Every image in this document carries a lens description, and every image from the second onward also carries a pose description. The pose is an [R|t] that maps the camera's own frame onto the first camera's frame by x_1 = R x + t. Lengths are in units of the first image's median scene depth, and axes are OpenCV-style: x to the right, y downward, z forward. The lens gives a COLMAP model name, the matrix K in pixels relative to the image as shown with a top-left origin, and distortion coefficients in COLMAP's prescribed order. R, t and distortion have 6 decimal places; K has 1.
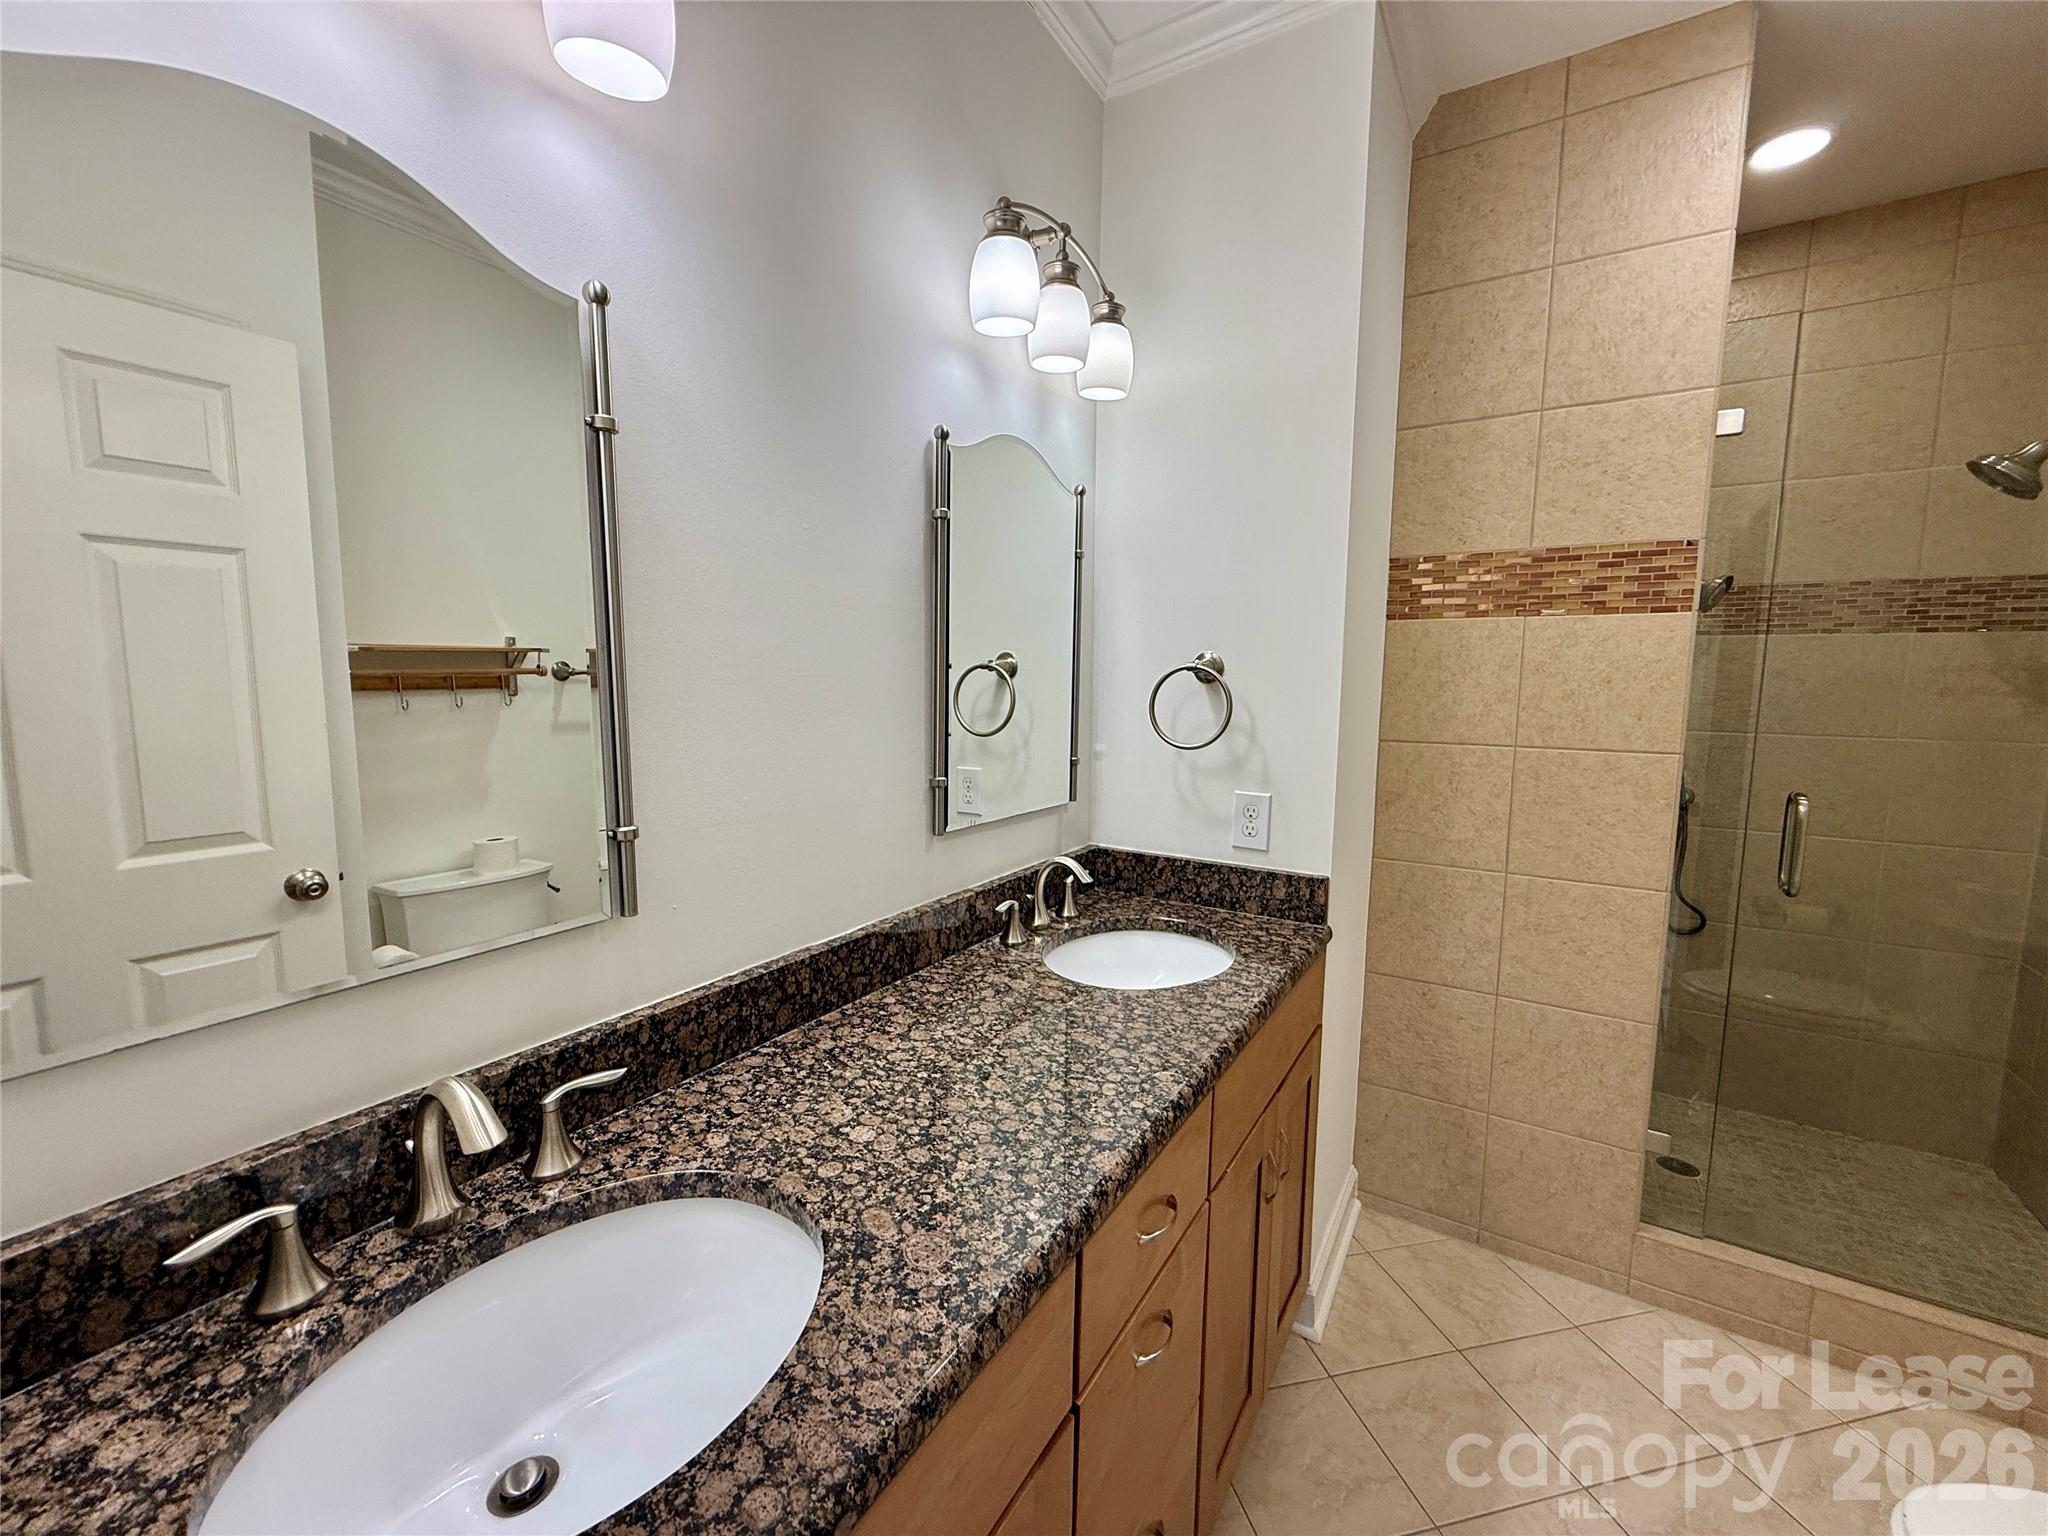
lens RADIAL K [[816.1, 0, 1023.5], [0, 816.1, 765.7], [0, 0, 1]] dist [-0.000355, 0.000270]
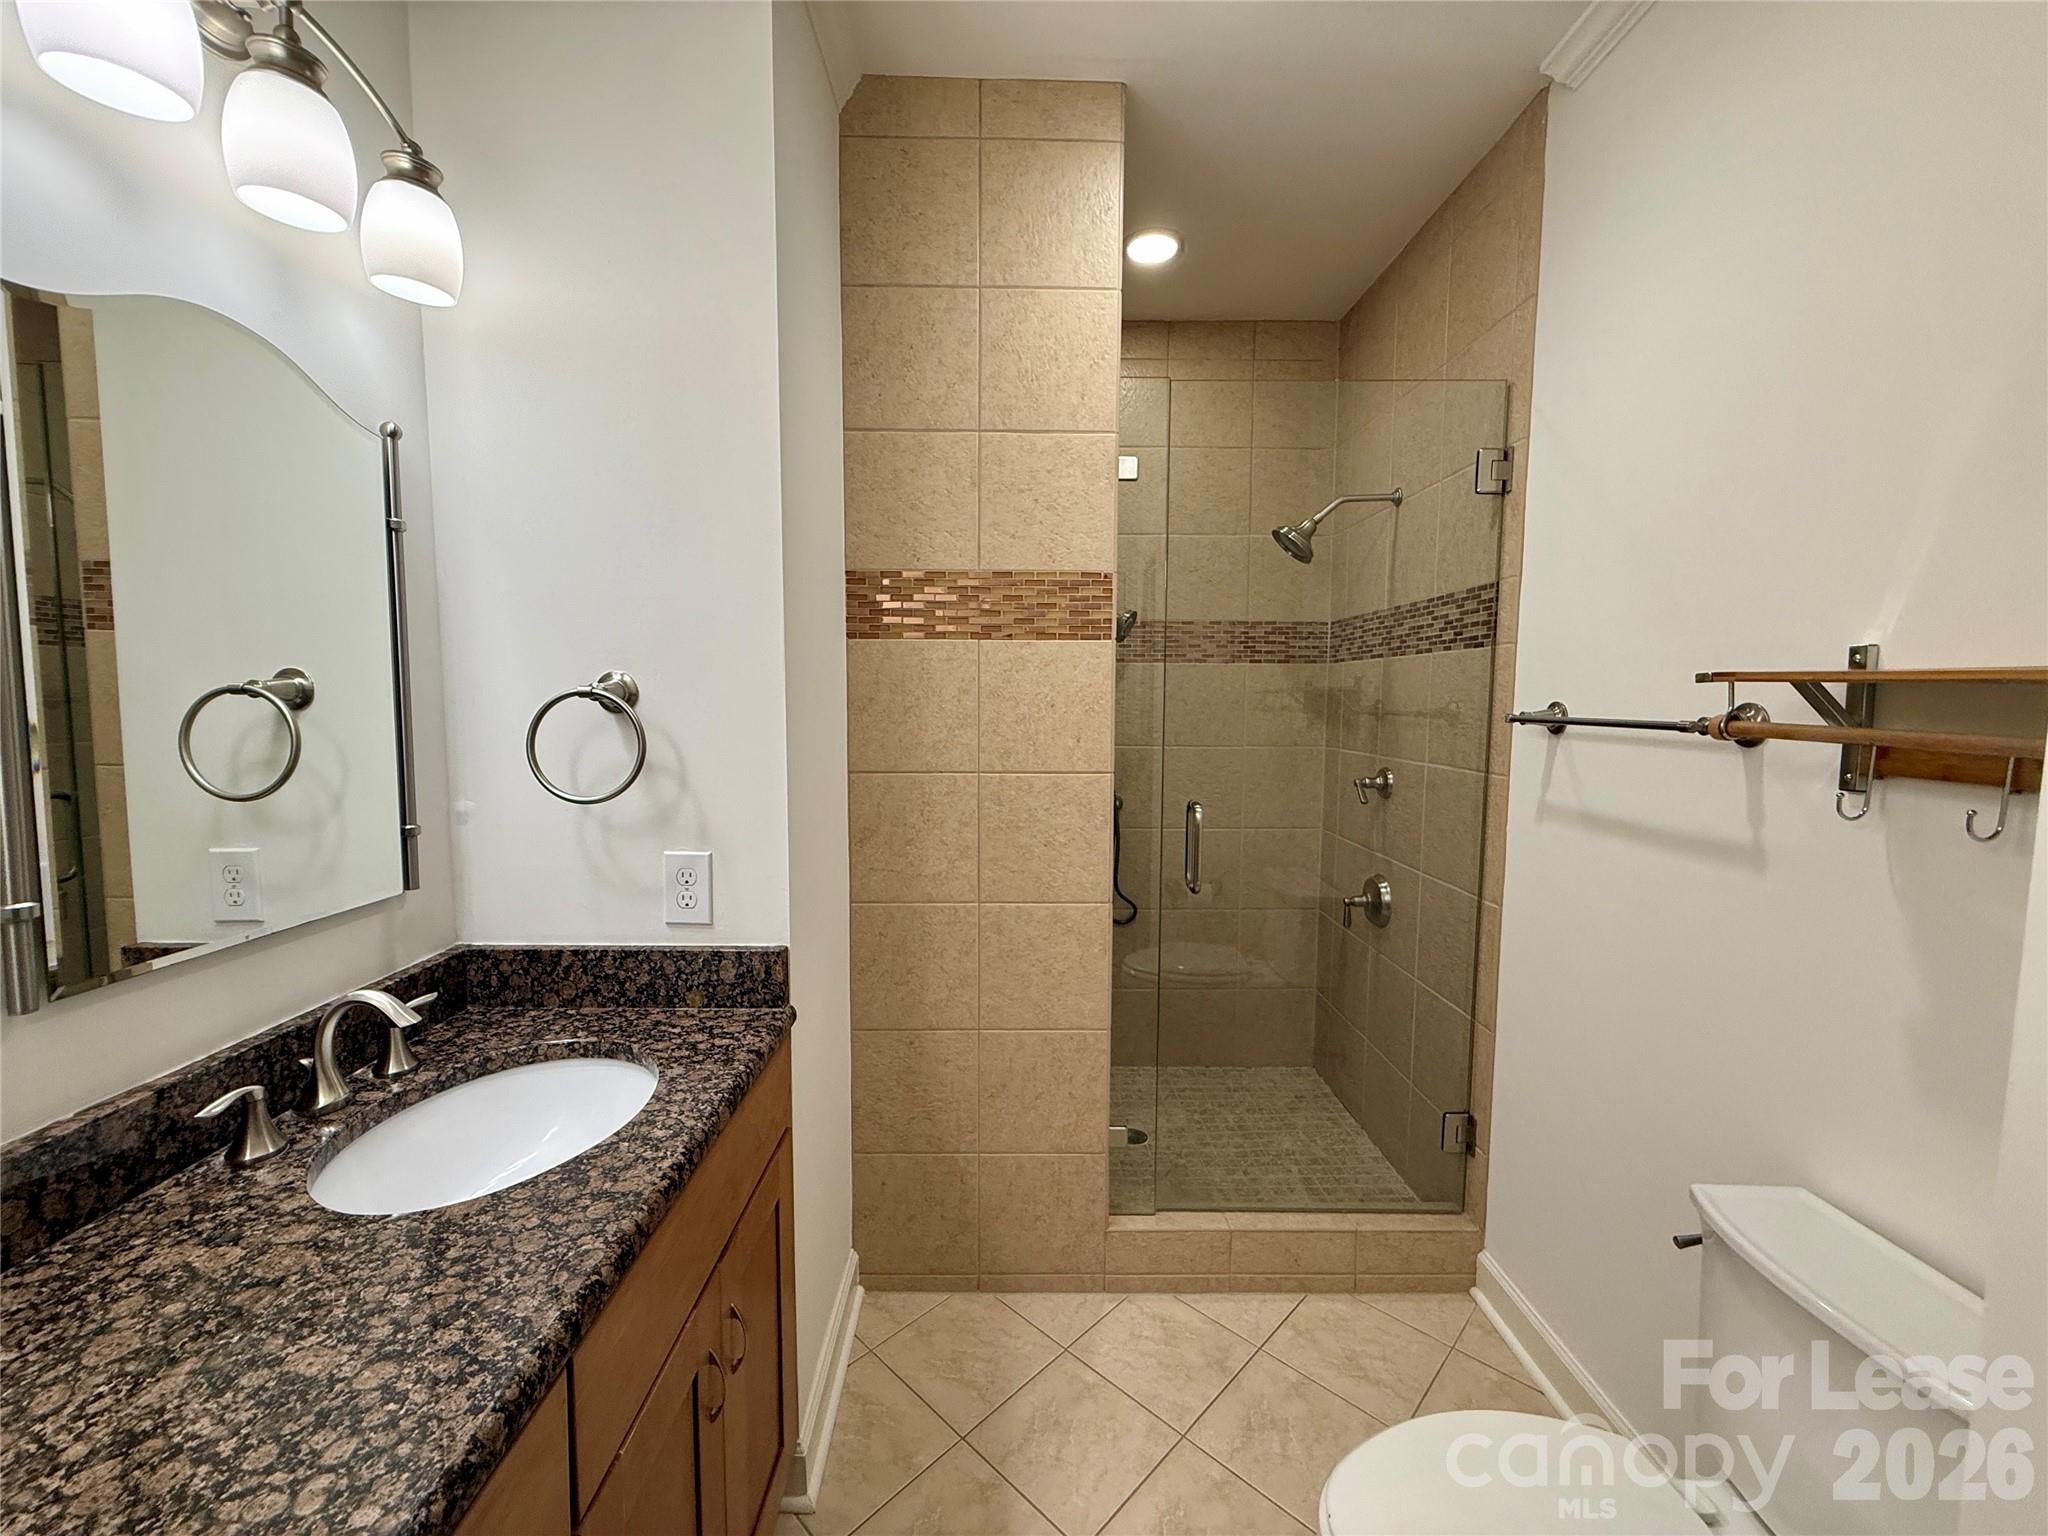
lens RADIAL K [[816.1, 0, 1026.7], [0, 816.1, 764.5], [0, 0, 1]] dist [-0.000462, 0.000764]
pose [[0.837114, -0.049310, 0.544802, 0.127178], [0.062339, 0.998040, -0.005455, -0.025265], [-0.543465, 0.038529, 0.838547, 0.159947]]
